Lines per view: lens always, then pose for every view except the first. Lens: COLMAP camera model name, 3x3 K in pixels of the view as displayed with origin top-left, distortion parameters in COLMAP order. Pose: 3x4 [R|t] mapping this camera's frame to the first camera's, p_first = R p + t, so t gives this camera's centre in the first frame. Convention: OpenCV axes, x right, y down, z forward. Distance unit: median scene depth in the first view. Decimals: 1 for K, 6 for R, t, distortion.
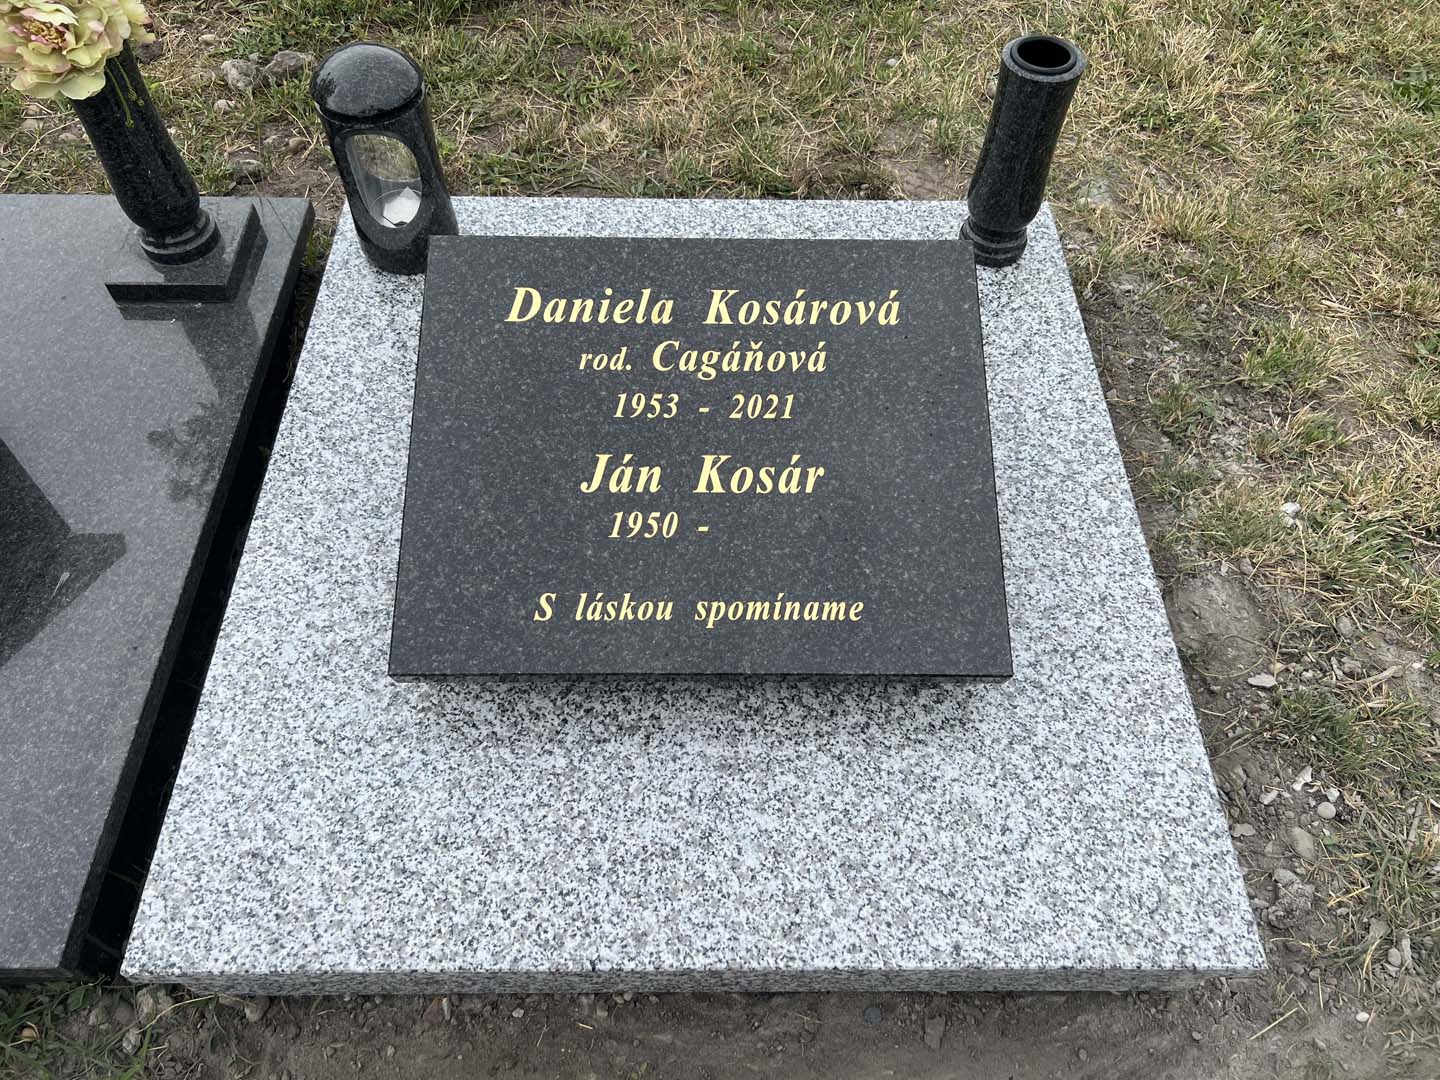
lens RADIAL K [[1082.3, 0, 718.4], [0, 1082.3, 544.8], [0, 0, 1]] dist [0.008737, -0.001493]
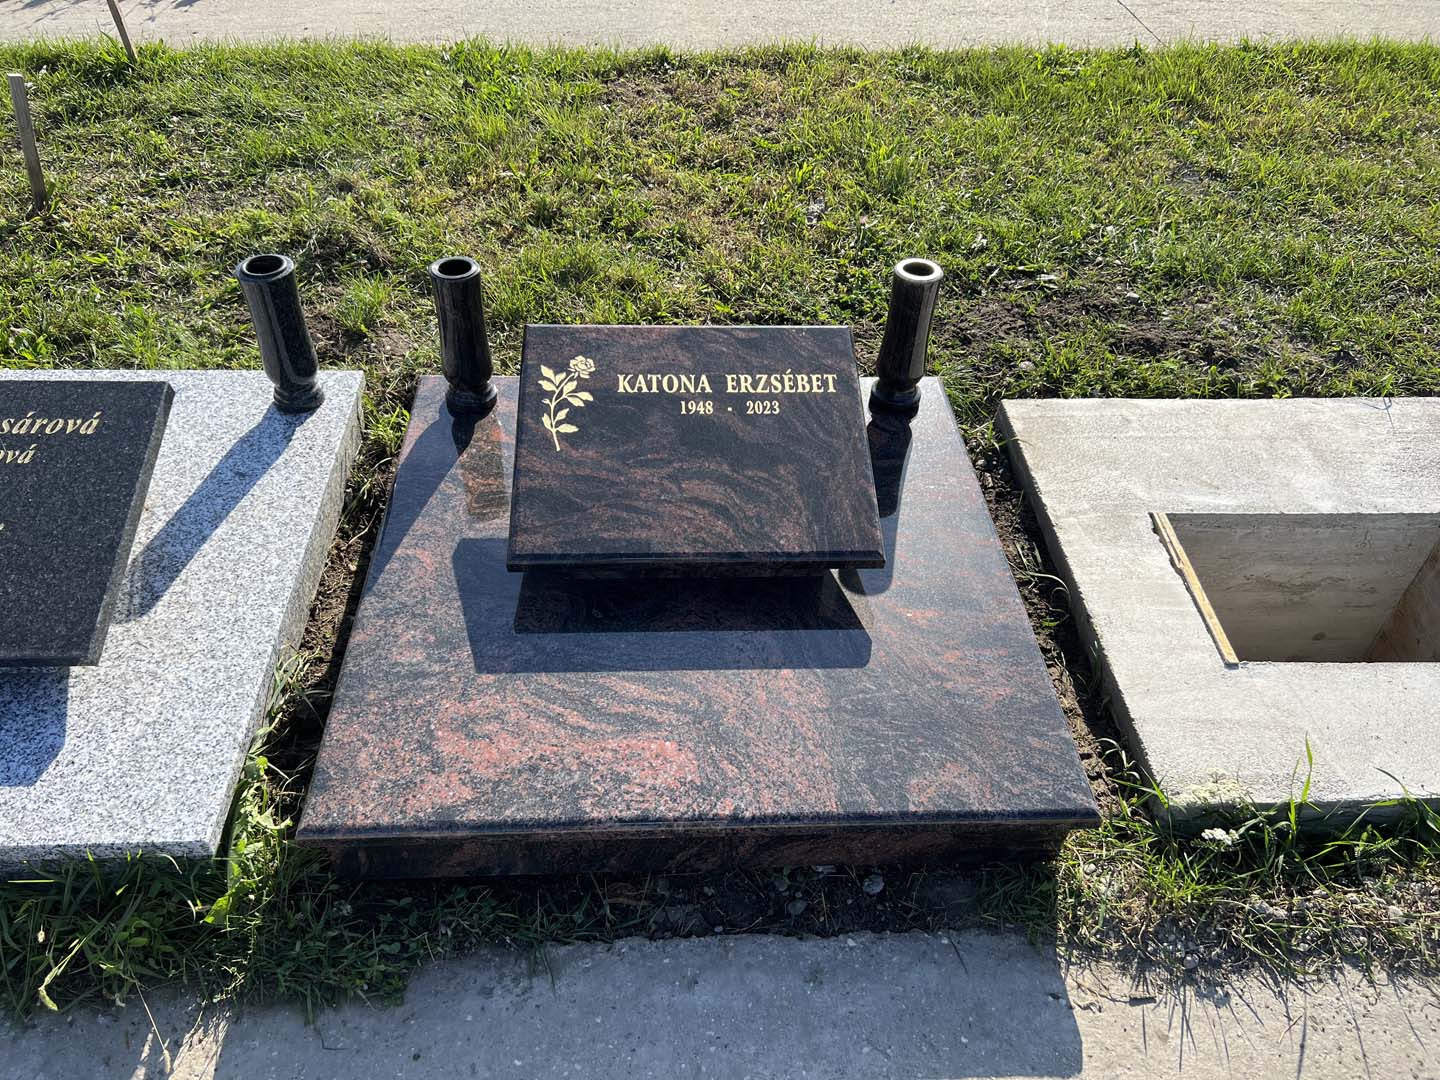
lens RADIAL K [[1082.3, 0, 721.2], [0, 1082.3, 534.6], [0, 0, 1]] dist [0.008737, -0.001493]
pose [[0.998675, -0.013610, 0.049621, 0.974267], [0.024126, 0.975662, -0.217950, 0.279872], [-0.045447, 0.218858, 0.974698, -0.453277]]
